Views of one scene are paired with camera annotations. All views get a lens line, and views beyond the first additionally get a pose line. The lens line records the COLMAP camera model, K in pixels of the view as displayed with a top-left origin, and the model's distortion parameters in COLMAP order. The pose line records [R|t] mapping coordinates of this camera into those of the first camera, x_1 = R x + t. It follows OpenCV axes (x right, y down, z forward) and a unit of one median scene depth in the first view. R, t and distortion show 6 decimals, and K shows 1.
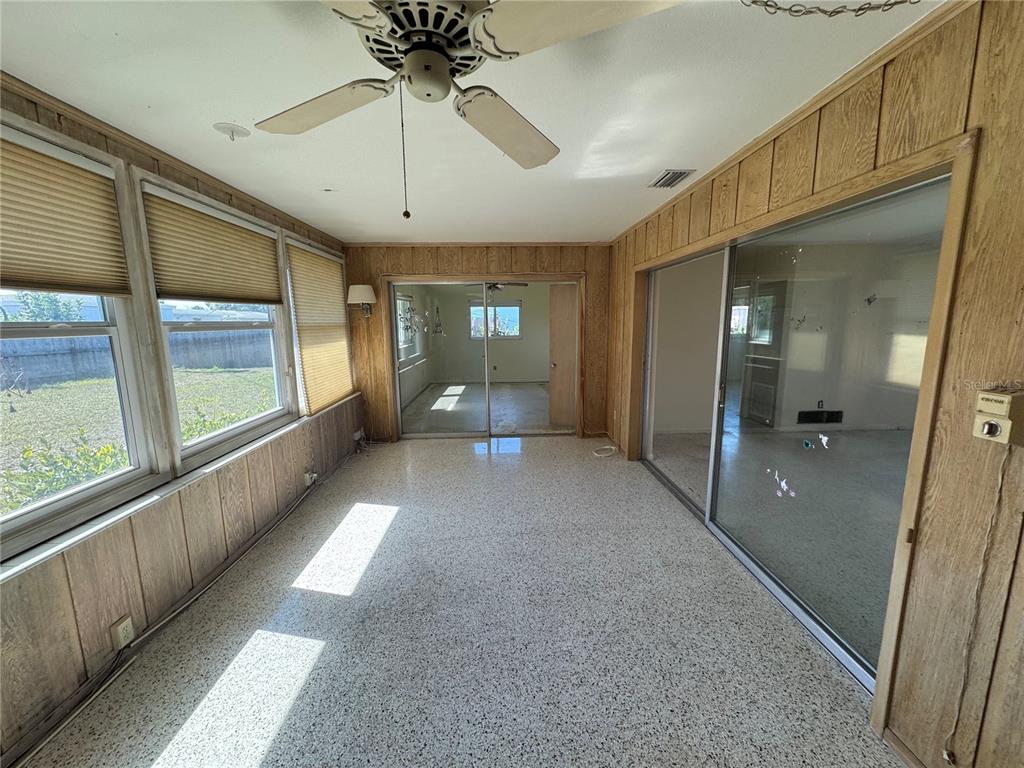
lens RADIAL K [[409.8, 0, 510.7], [0, 409.8, 384.0], [0, 0, 1]] dist [0.000208, -0.000011]
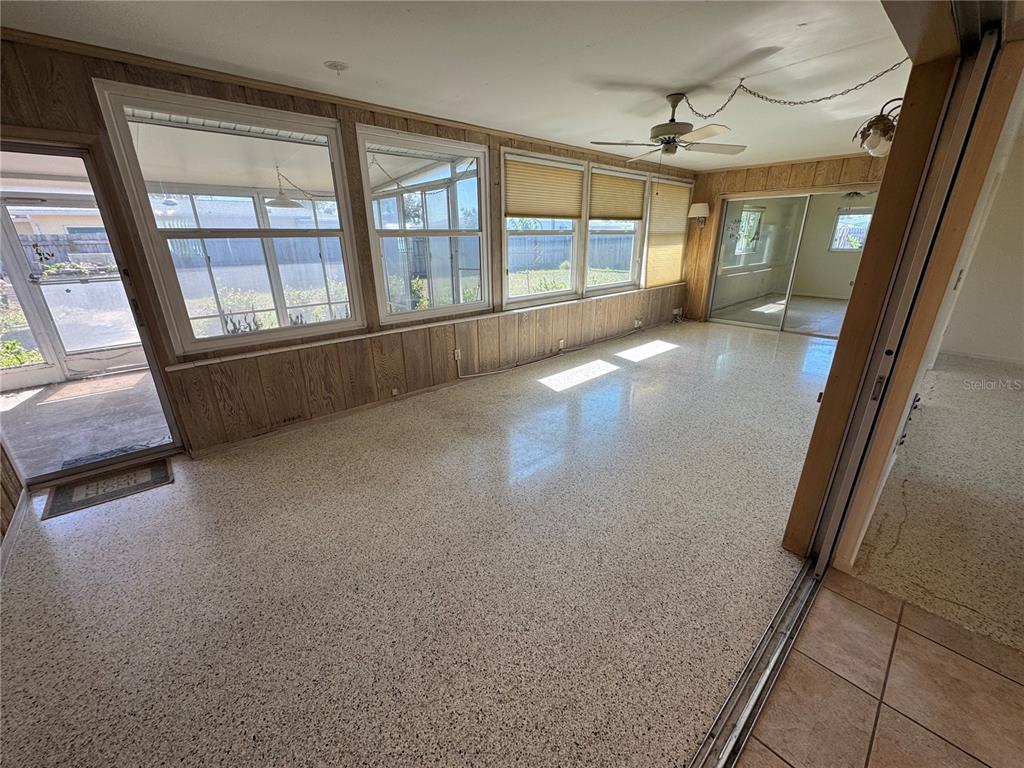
lens RADIAL K [[409.8, 0, 509.9], [0, 409.8, 385.9], [0, 0, 1]] dist [0.000208, -0.000011]
pose [[0.654320, 0.265654, -0.708021, 0.513436], [-0.115093, 0.960342, 0.253963, 0.109635], [0.747408, -0.084685, 0.658945, -0.653267]]
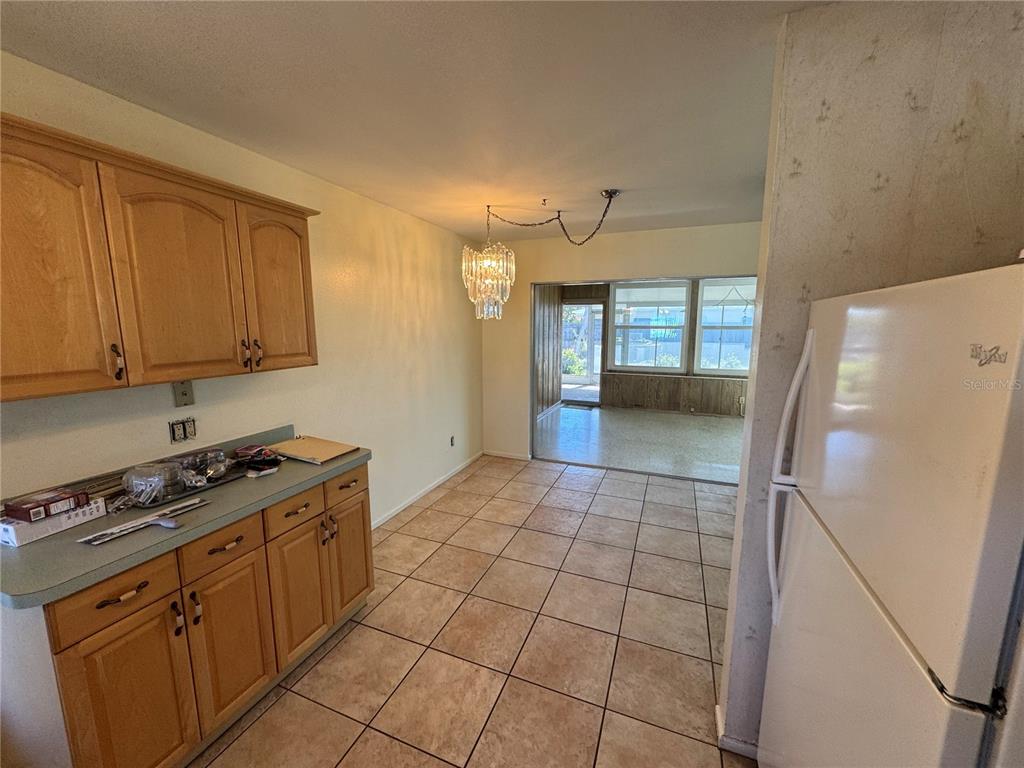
lens RADIAL K [[409.8, 0, 509.7], [0, 409.8, 383.8], [0, 0, 1]] dist [0.000208, -0.000011]
pose [[-0.386060, 0.153823, -0.909558, 1.709642], [-0.141961, 0.964347, 0.223343, -0.007101], [0.911485, 0.215346, -0.350459, -0.297491]]
